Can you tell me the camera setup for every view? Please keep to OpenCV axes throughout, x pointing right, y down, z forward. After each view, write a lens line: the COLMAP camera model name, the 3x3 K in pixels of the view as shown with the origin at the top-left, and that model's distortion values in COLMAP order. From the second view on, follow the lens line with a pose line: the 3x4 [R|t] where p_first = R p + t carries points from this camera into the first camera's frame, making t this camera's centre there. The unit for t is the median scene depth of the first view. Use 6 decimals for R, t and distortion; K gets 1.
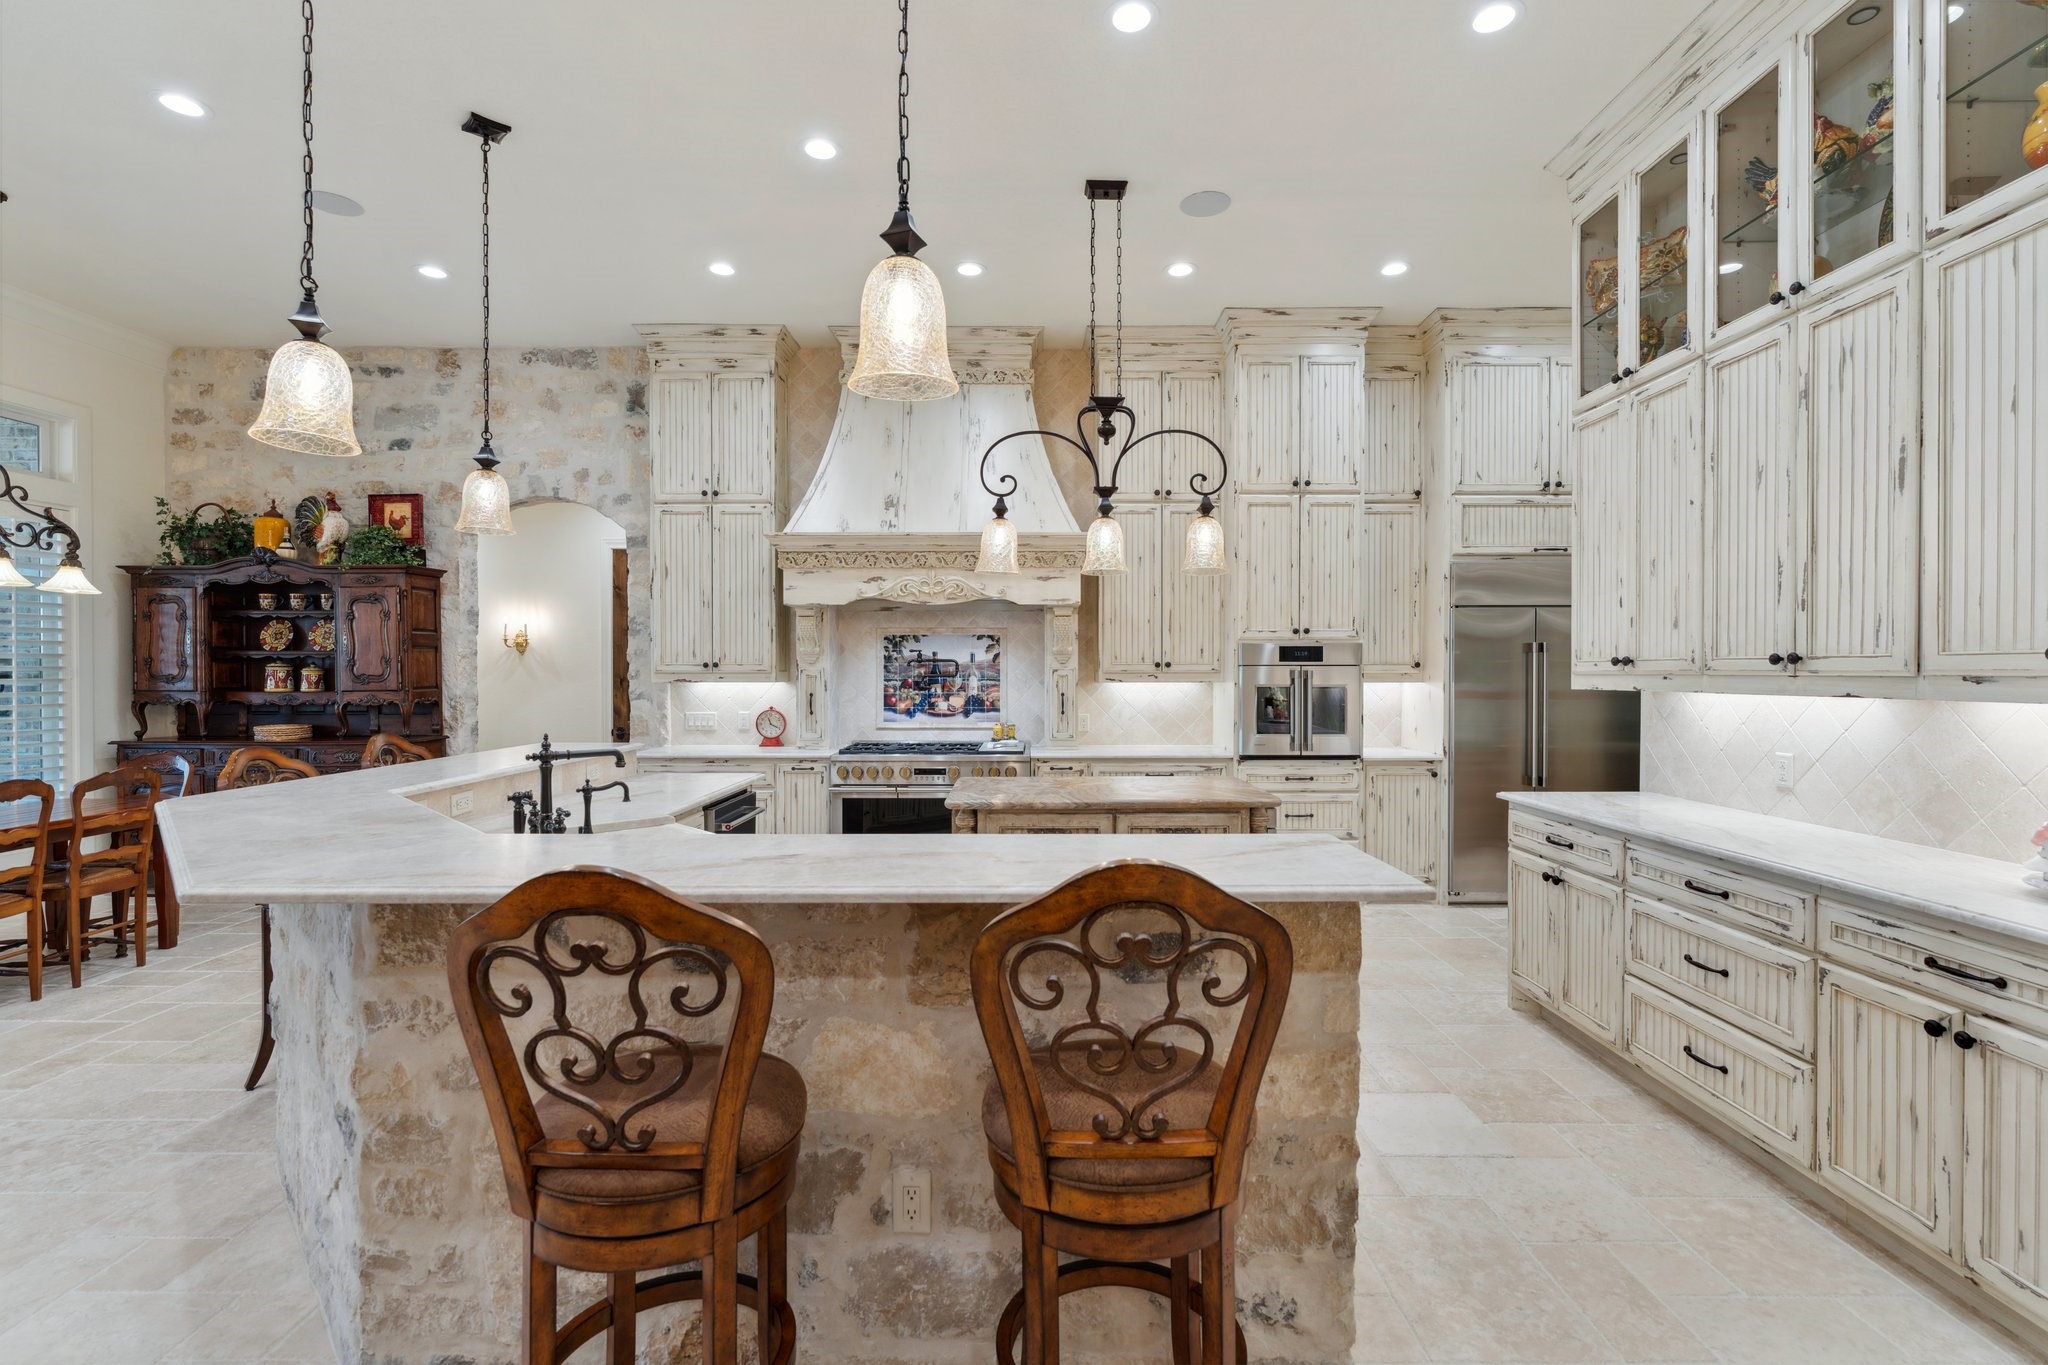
lens RADIAL K [[933.2, 0, 1022.5], [0, 933.2, 686.7], [0, 0, 1]] dist [-0.000575, 0.001049]
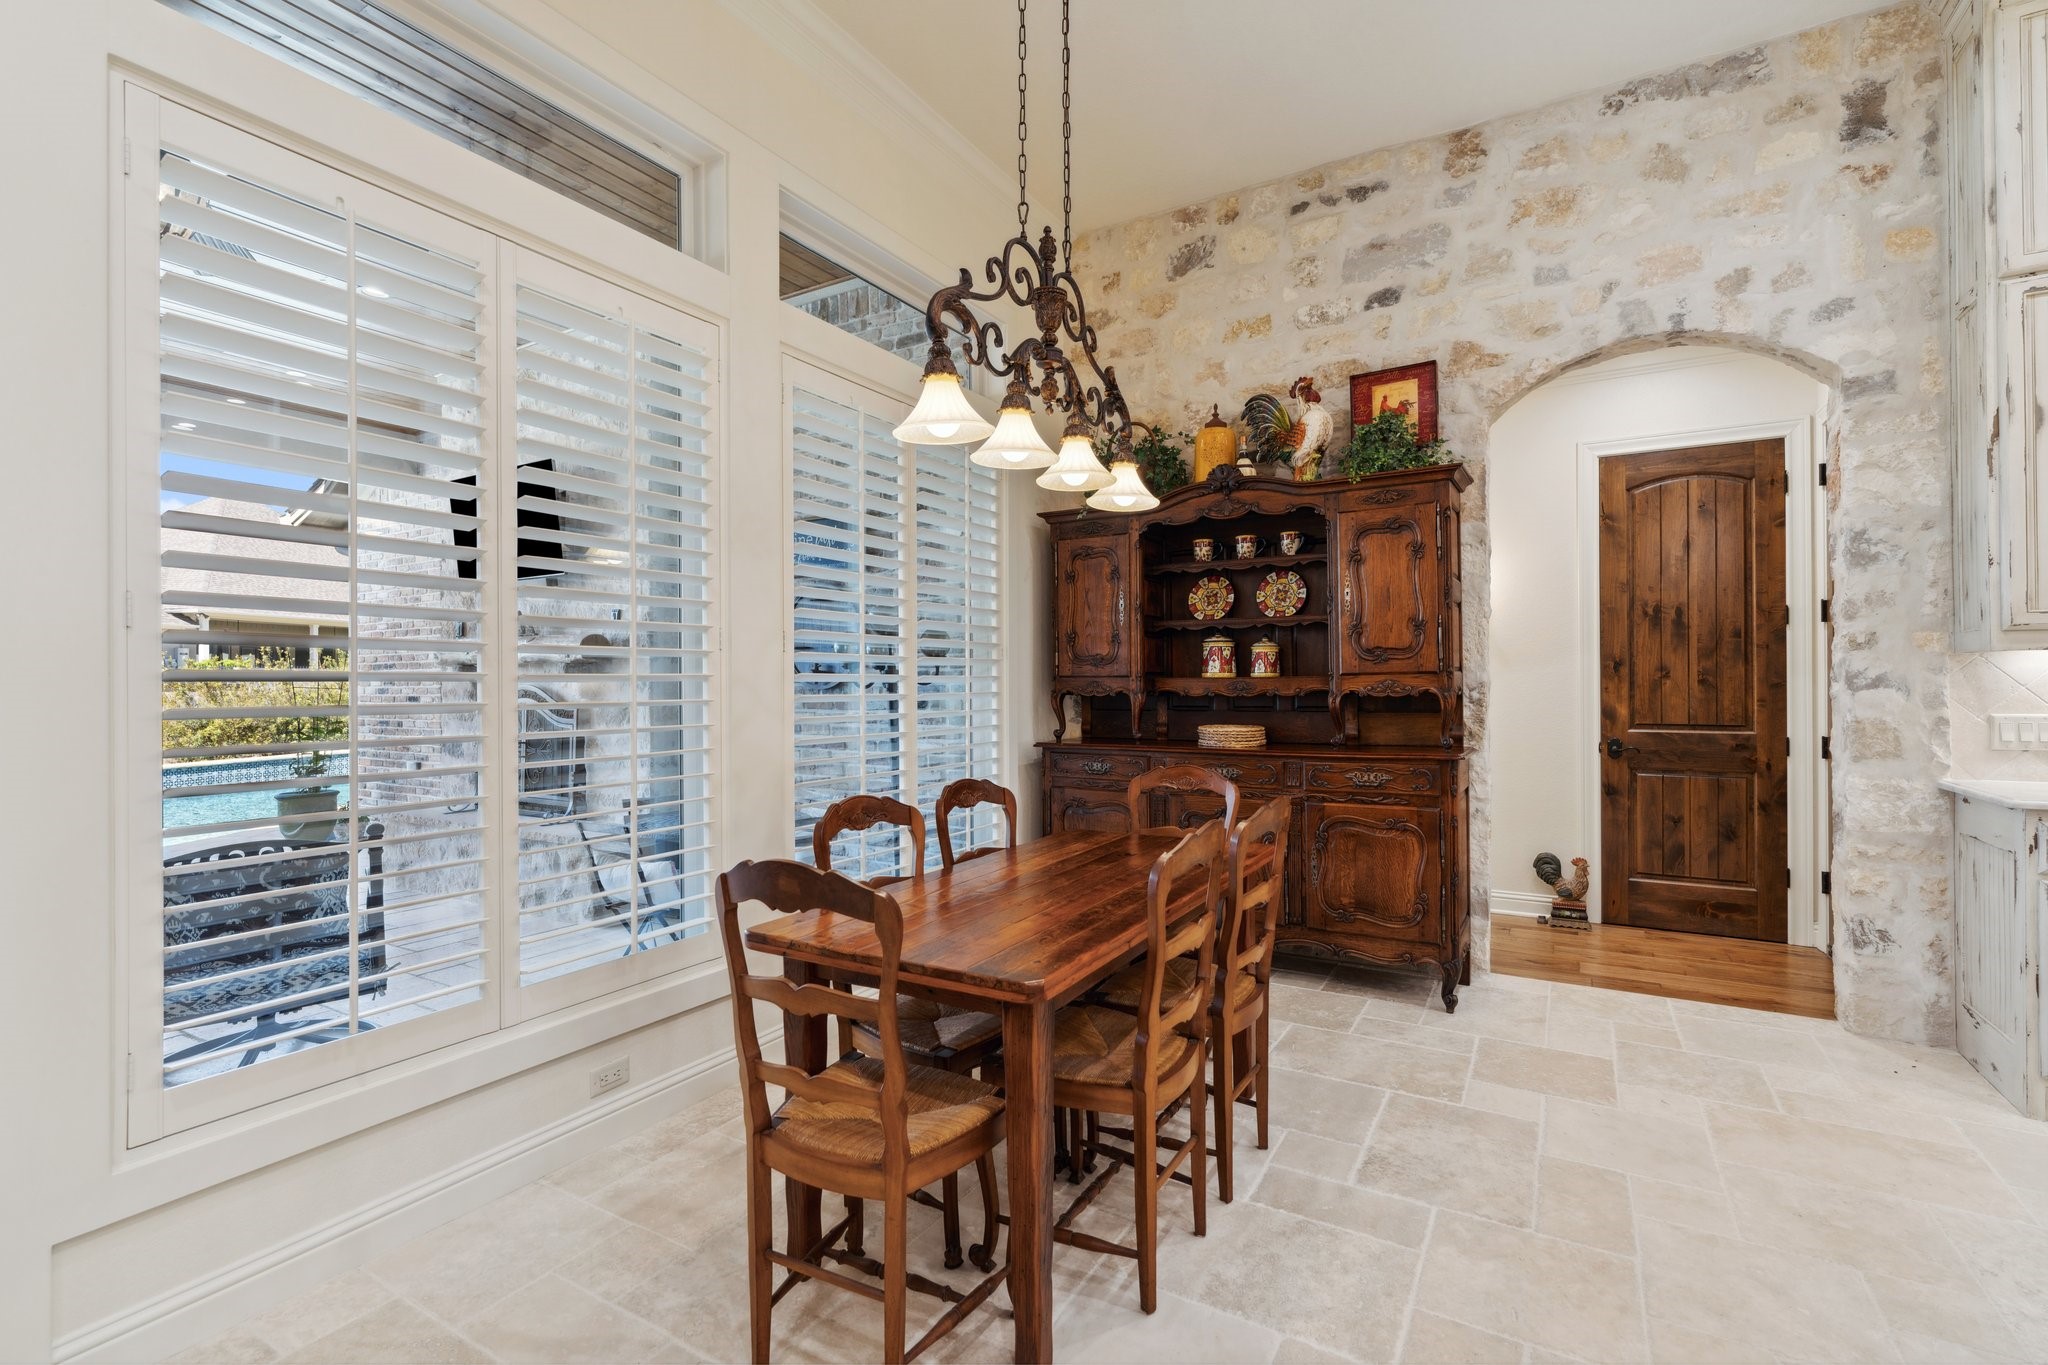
lens RADIAL K [[933.2, 0, 1026.7], [0, 933.2, 681.3], [0, 0, 1]] dist [-0.000575, 0.001049]
pose [[0.863096, -0.005449, -0.505011, -0.556851], [-0.001584, 0.999908, -0.013496, 0.017444], [0.505038, 0.012448, 0.863007, 0.316384]]
